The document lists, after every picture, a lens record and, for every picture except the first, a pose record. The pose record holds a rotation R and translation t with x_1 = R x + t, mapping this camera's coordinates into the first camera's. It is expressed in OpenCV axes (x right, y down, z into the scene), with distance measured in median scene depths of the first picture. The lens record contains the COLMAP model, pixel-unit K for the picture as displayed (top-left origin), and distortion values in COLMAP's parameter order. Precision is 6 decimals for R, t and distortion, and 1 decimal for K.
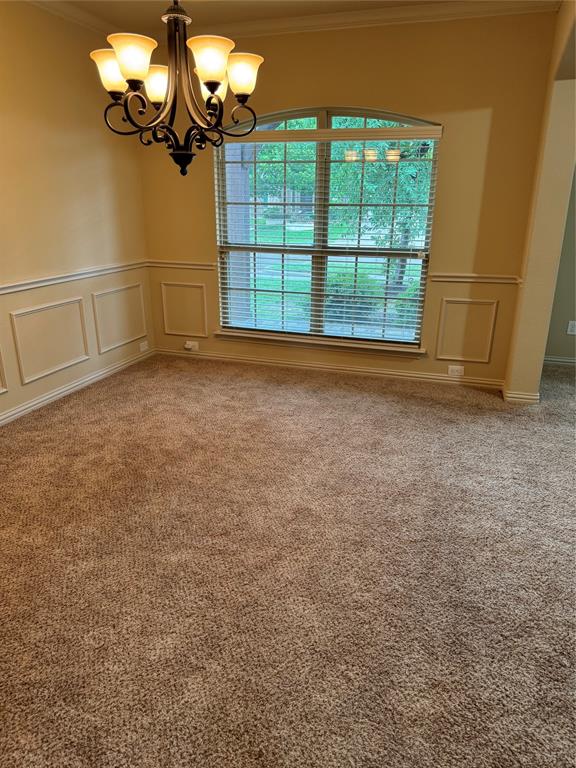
lens RADIAL K [[537.2, 0, 287.5], [0, 537.2, 389.4], [0, 0, 1]] dist [-0.004399, -0.007717]
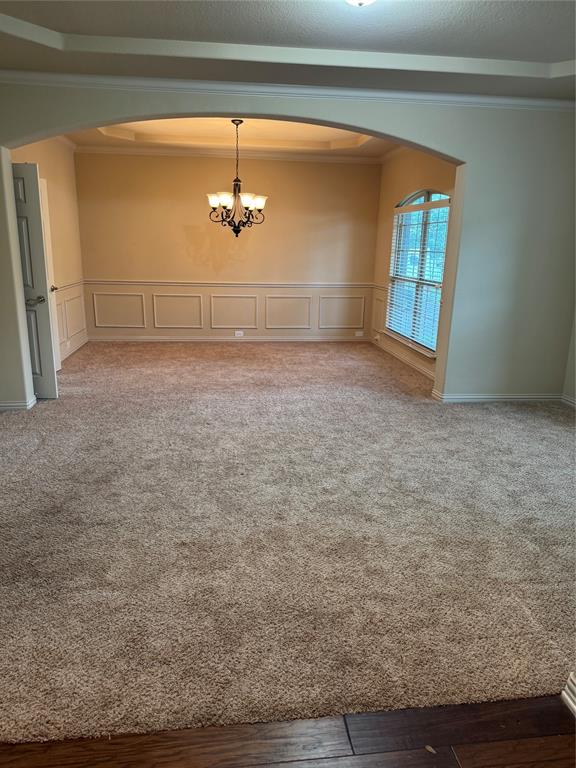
lens RADIAL K [[537.2, 0, 287.5], [0, 537.2, 389.4], [0, 0, 1]] dist [-0.004399, -0.007717]
pose [[0.436174, 0.229167, -0.870192, 1.360843], [-0.308265, 0.946569, 0.094767, -0.007928], [0.845414, 0.226914, 0.483513, 0.054947]]
